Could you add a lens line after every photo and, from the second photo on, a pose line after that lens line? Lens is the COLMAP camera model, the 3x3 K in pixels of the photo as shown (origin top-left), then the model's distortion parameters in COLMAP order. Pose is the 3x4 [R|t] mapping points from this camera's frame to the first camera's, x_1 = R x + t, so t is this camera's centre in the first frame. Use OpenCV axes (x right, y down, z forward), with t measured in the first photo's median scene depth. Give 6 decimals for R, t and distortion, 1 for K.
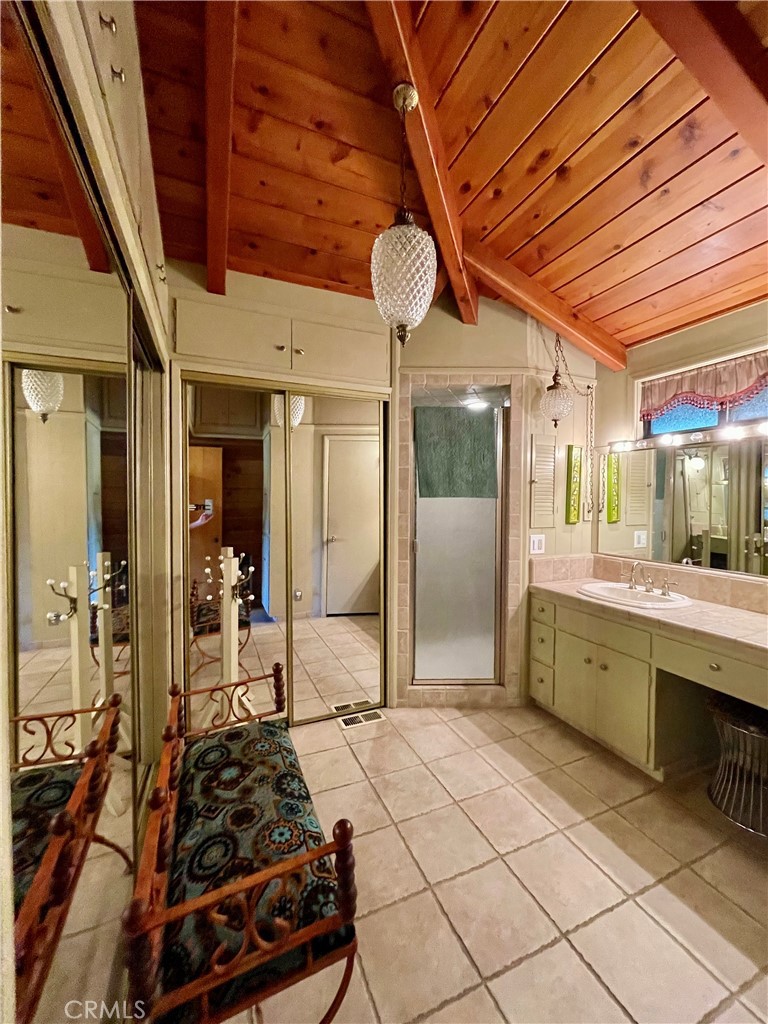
lens RADIAL K [[411.7, 0, 388.1], [0, 411.7, 511.5], [0, 0, 1]] dist [-0.002409, 0.001300]
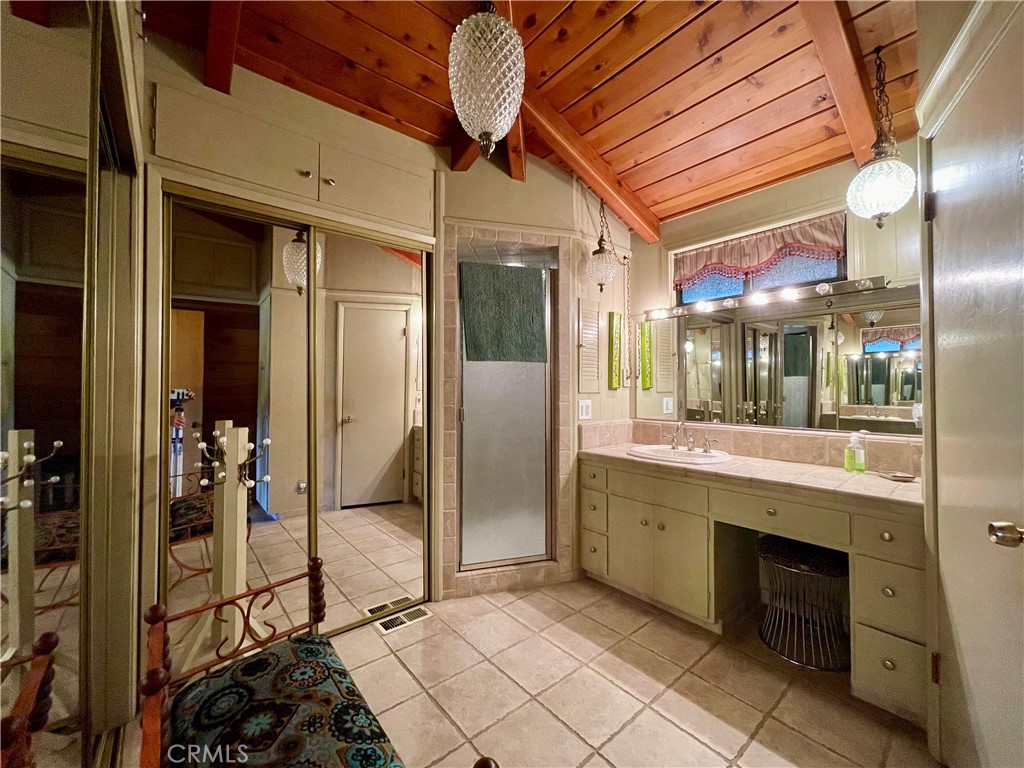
lens RADIAL K [[411.7, 0, 507.1], [0, 411.7, 382.6], [0, 0, 1]] dist [-0.002409, 0.001300]
pose [[0.963093, -0.003010, 0.269152, -0.098835], [0.014125, 0.999125, -0.039372, 0.061185], [-0.268798, 0.041721, 0.962293, 0.122799]]
